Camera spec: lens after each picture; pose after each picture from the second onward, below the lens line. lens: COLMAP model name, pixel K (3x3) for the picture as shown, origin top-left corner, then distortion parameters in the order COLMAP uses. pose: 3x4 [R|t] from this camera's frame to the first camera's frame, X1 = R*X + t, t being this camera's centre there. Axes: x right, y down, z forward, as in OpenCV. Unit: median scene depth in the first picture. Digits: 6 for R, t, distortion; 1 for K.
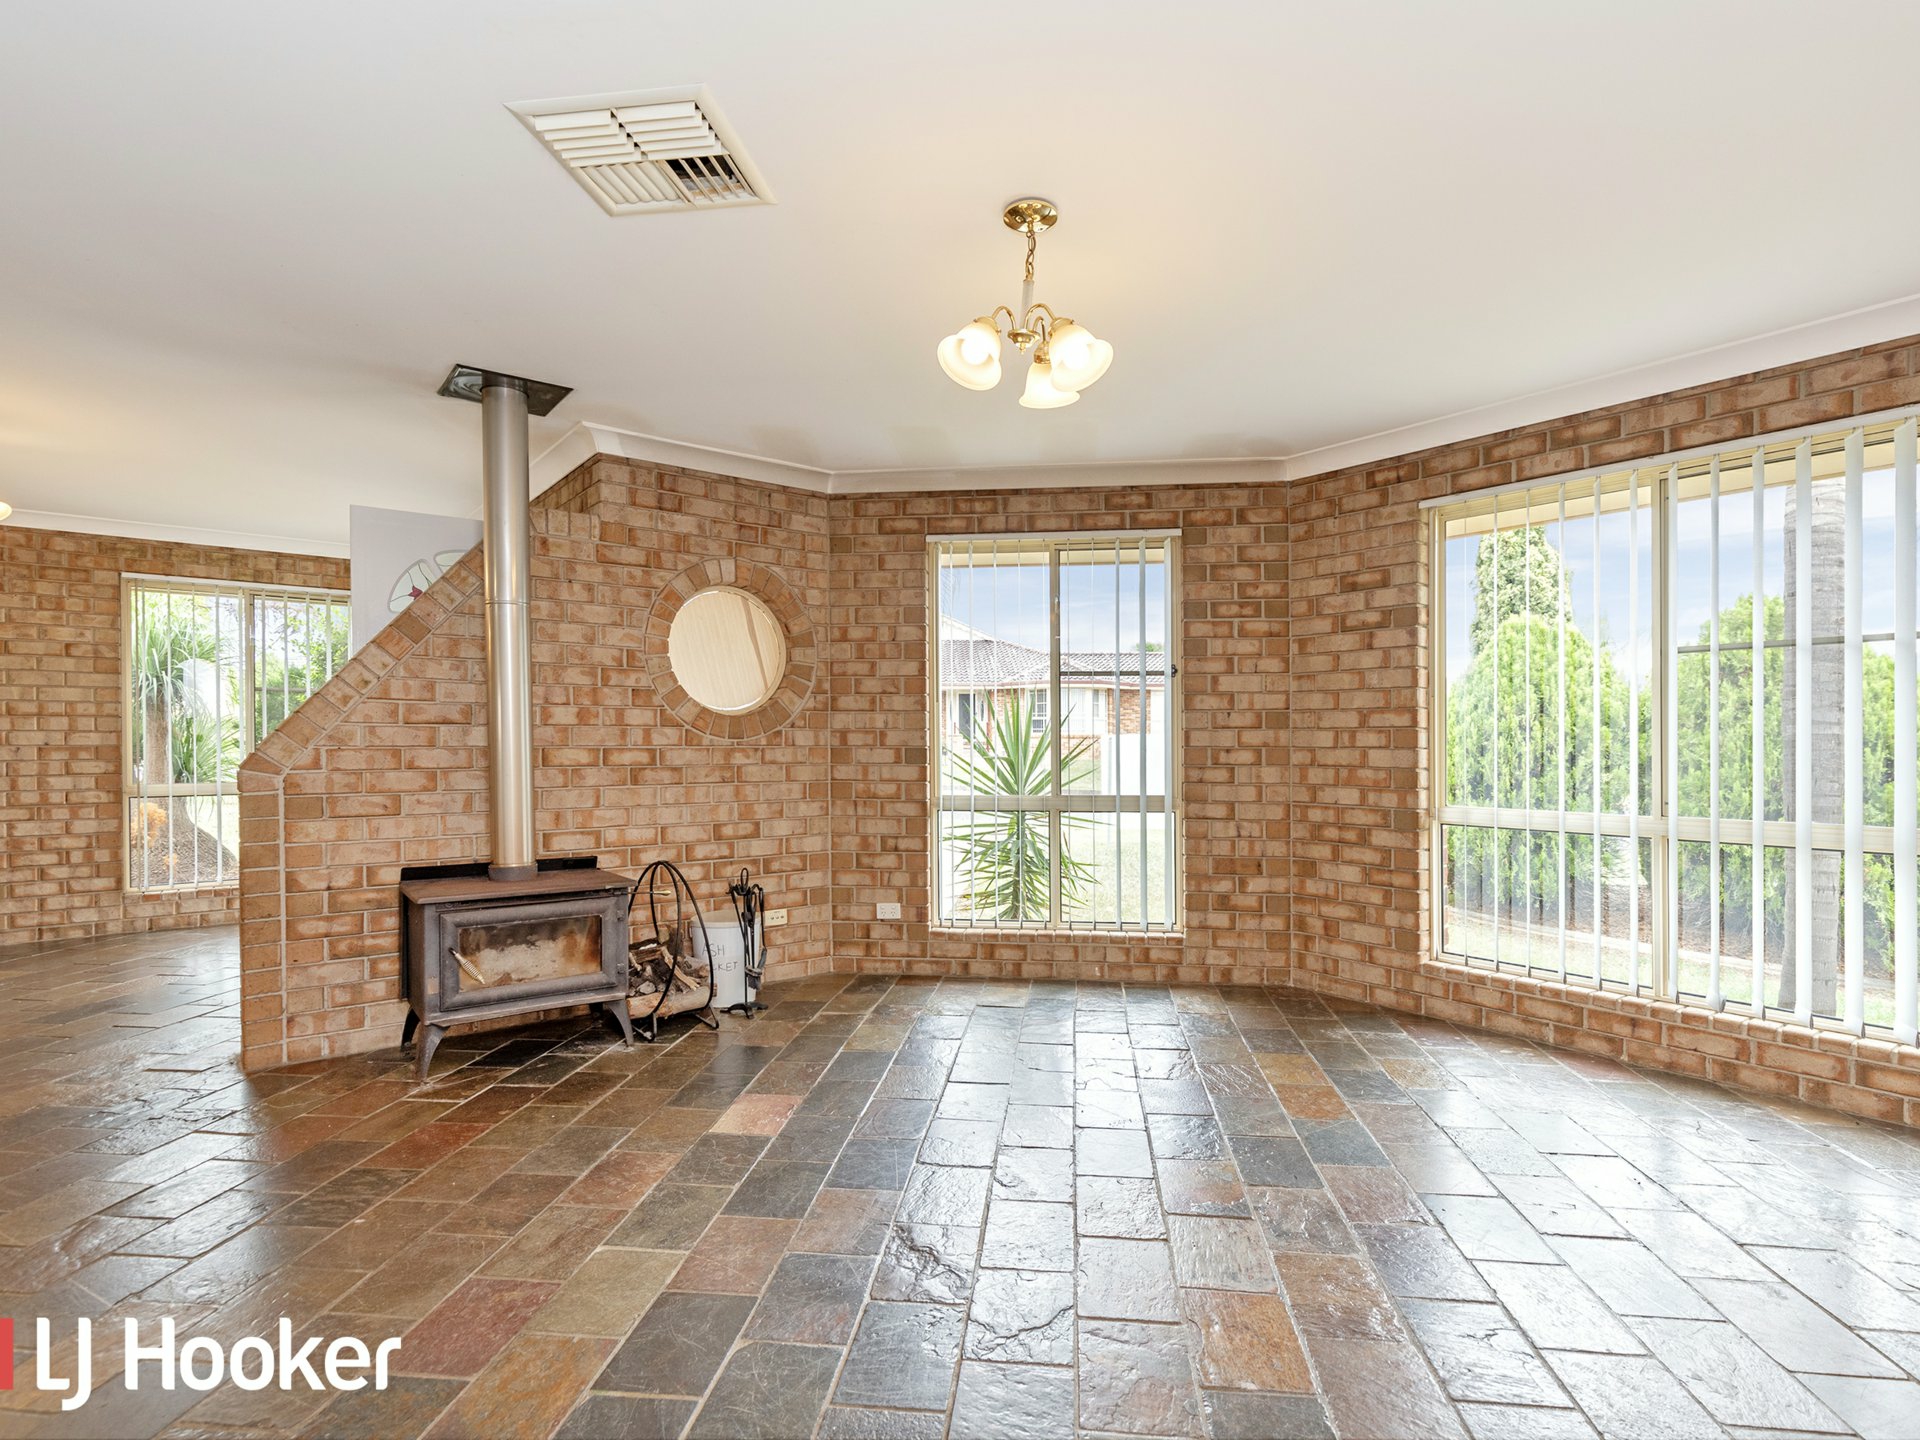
lens RADIAL K [[971.4, 0, 951.4], [0, 971.4, 737.6], [0, 0, 1]] dist [0.001717, -0.001512]
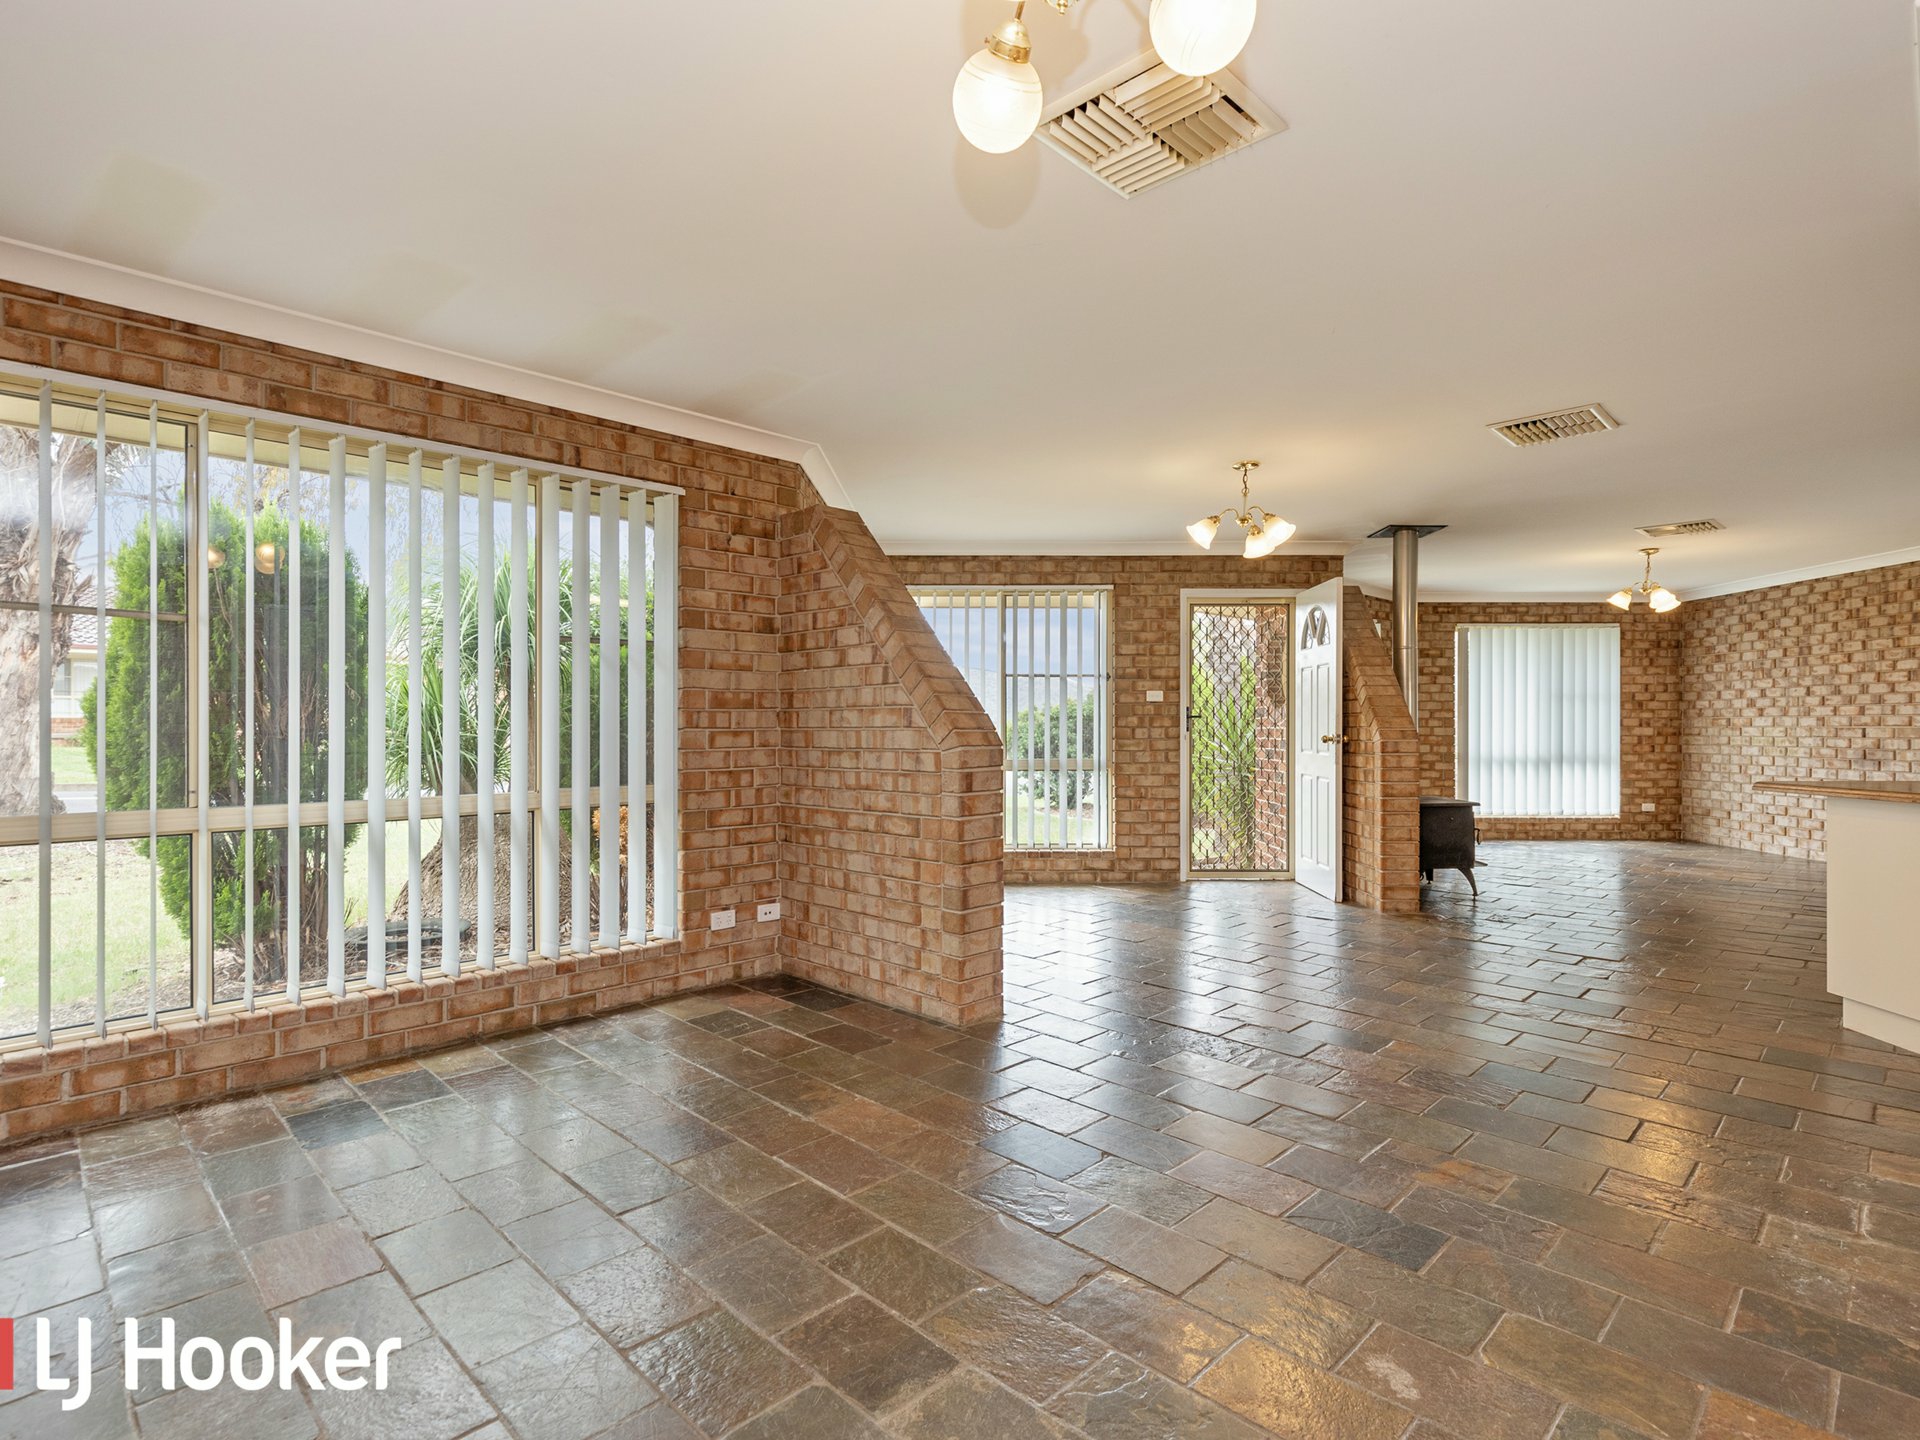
lens RADIAL K [[971.4, 0, 948.1], [0, 971.4, 719.7], [0, 0, 1]] dist [0.001717, -0.001512]
pose [[0.614832, -0.000239, 0.788658, -2.074879], [0.000462, 1.000000, -0.000057, -0.006895], [-0.788658, 0.000399, 0.614832, 0.497114]]
